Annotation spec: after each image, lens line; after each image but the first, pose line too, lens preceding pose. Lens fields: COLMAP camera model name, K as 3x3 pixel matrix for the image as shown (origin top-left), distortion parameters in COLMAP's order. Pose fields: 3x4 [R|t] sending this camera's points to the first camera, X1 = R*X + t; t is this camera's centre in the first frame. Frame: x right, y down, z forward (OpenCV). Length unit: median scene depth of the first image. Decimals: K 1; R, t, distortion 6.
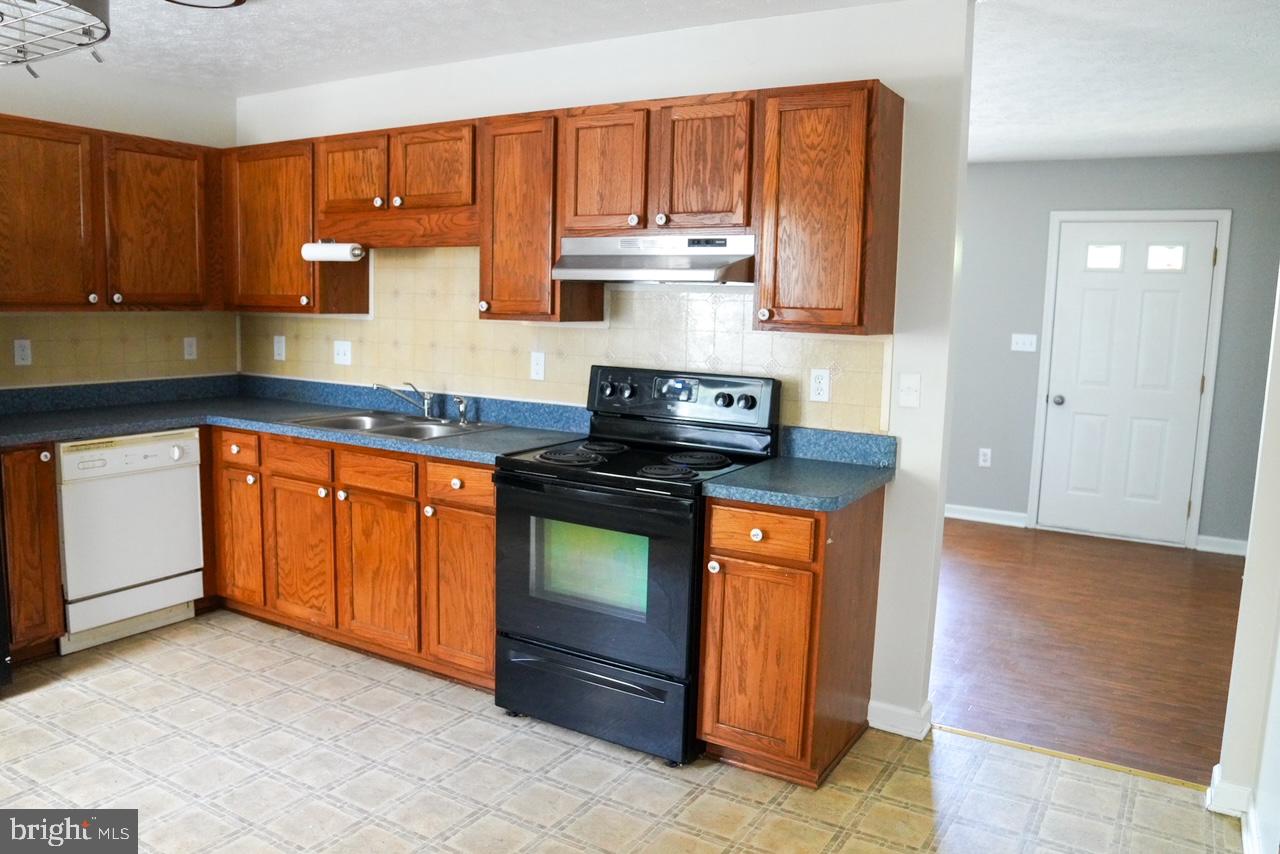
lens RADIAL K [[951.8, 0, 640.0], [0, 951.8, 427.0], [0, 0, 1]] dist [-0.136205, 0.105574]
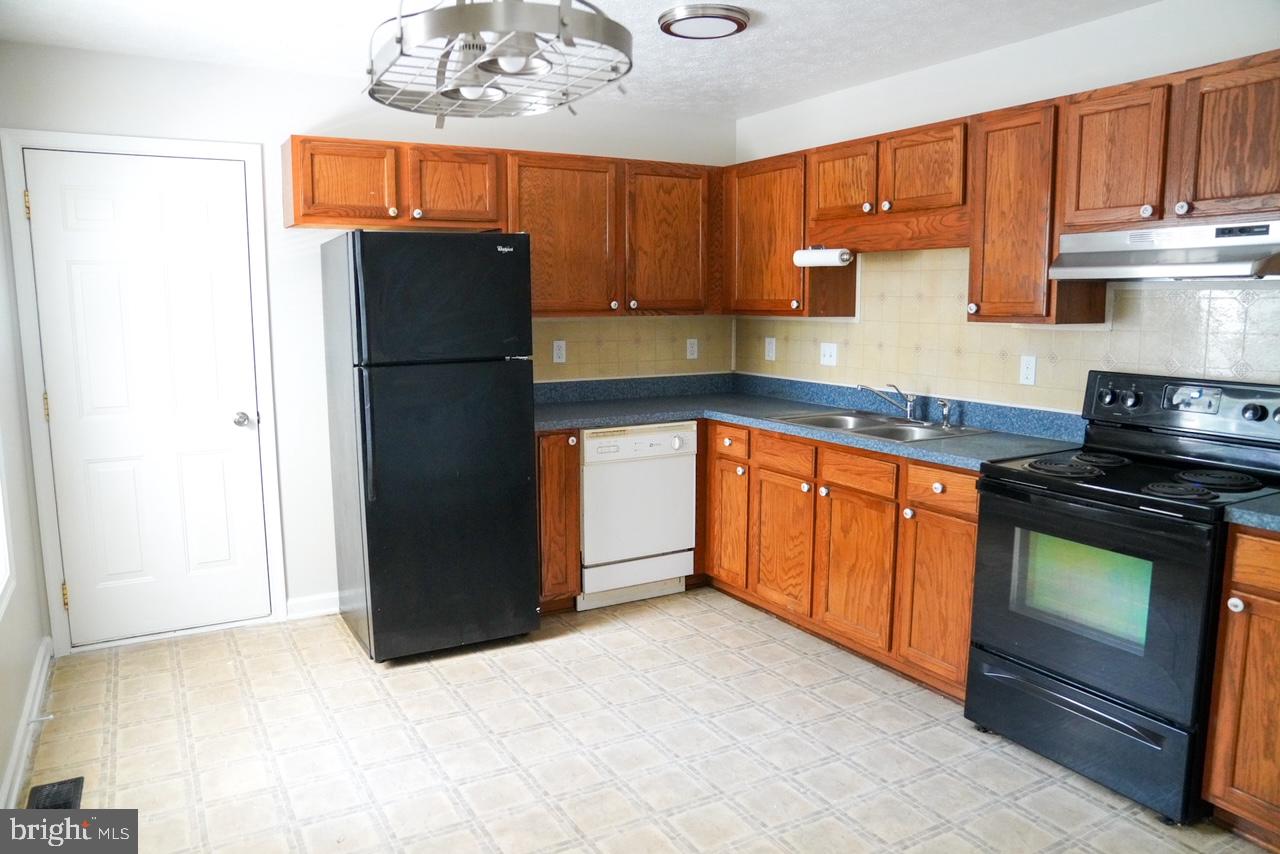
lens RADIAL K [[907.6, 0, 640.0], [0, 907.6, 427.0], [0, 0, 1]] dist [-0.122526, 0.101720]
pose [[0.874288, 0.040163, -0.483743, -0.015095], [-0.039113, 0.999160, 0.012264, -0.003017], [0.483829, 0.008199, 0.875124, 0.028099]]
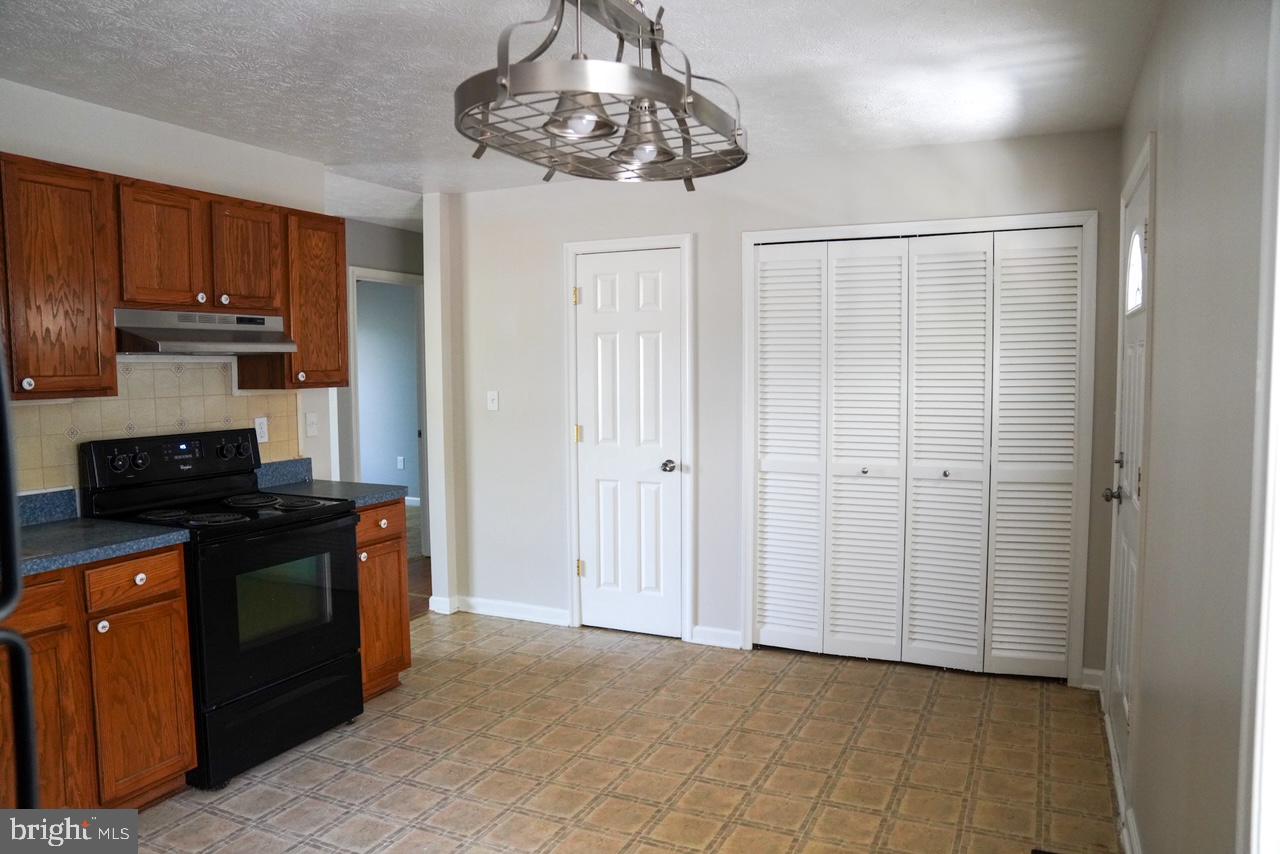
lens RADIAL K [[906.0, 0, 638.1], [0, 906.0, 431.5], [0, 0, 1]] dist [-0.123637, 0.084764]
pose [[-0.117290, -0.097445, 0.988305, -1.041853], [0.136484, 0.984150, 0.113233, -0.105945], [-0.983674, 0.148169, -0.102131, 0.592482]]
